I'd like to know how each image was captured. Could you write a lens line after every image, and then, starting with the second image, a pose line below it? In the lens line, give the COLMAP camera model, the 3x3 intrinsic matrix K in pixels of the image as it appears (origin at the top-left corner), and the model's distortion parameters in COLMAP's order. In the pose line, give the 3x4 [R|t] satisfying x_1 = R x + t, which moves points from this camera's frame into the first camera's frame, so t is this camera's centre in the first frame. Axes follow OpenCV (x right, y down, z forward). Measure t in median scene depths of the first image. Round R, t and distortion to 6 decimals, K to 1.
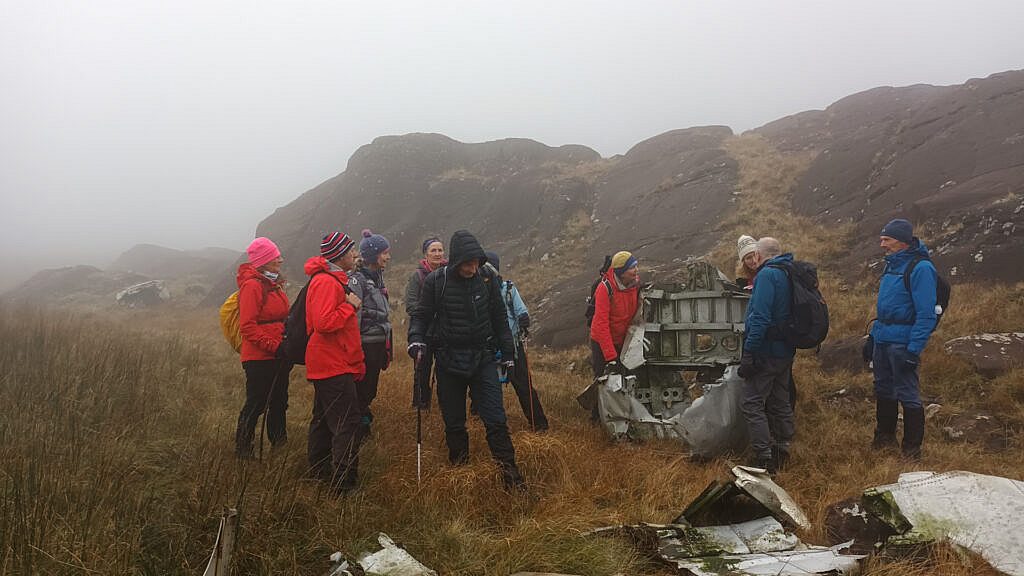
lens RADIAL K [[729.3, 0, 506.0], [0, 729.3, 280.6], [0, 0, 1]] dist [0.018012, -0.000696]
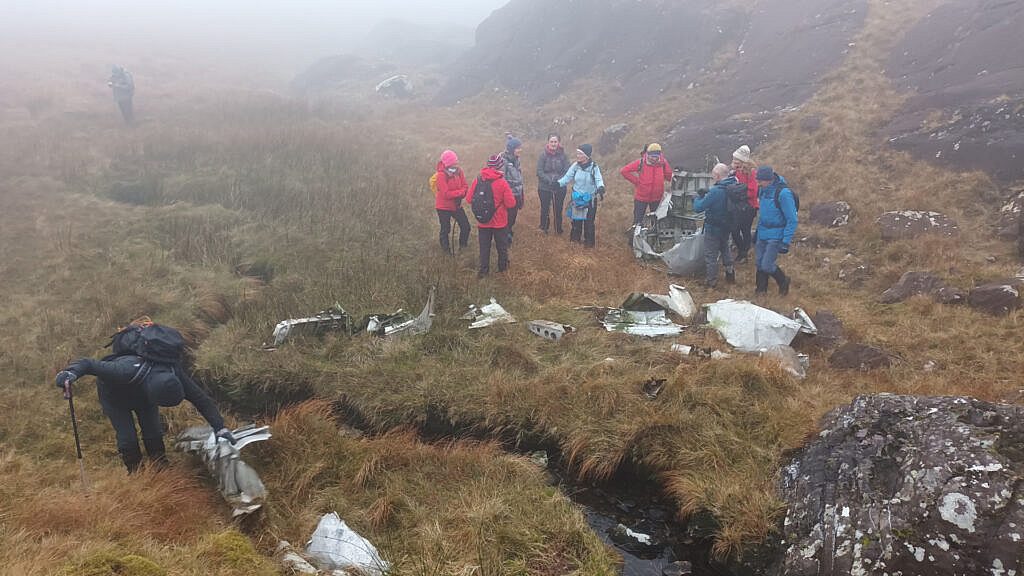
lens RADIAL K [[729.3, 0, 513.2], [0, 729.3, 287.9], [0, 0, 1]] dist [0.018012, -0.000696]
pose [[0.954595, 0.110021, -0.276846, 0.317203], [-0.007019, 0.937354, 0.348308, -0.303110], [0.297824, -0.330550, 0.895565, -0.651972]]
